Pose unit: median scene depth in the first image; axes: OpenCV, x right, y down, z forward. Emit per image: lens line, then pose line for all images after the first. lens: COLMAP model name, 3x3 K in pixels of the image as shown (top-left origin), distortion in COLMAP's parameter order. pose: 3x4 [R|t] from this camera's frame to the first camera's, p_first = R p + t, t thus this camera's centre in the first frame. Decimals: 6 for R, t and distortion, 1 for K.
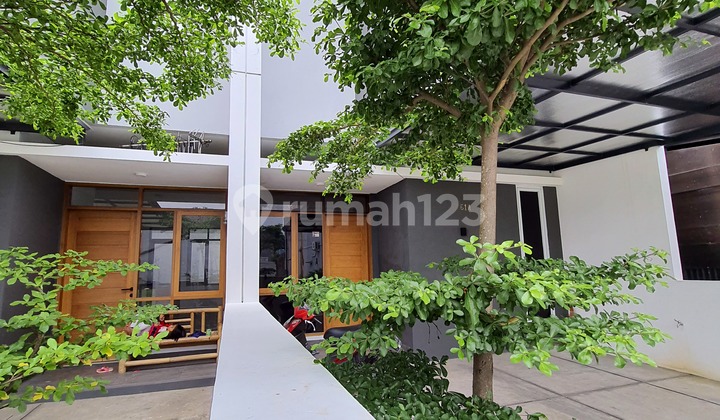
lens RADIAL K [[382.5, 0, 358.0], [0, 382.5, 212.7], [0, 0, 1]] dist [-0.006655, -0.000092]
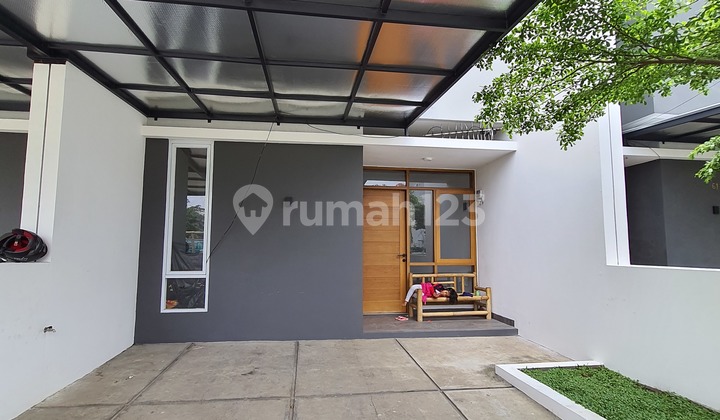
lens RADIAL K [[382.5, 0, 360.5], [0, 382.5, 217.7], [0, 0, 1]] dist [-0.006655, -0.000092]
pose [[0.982246, 0.013572, -0.187106, -0.560678], [-0.000148, 0.997435, 0.071572, -0.003224], [0.187597, -0.070273, 0.979729, -0.216957]]
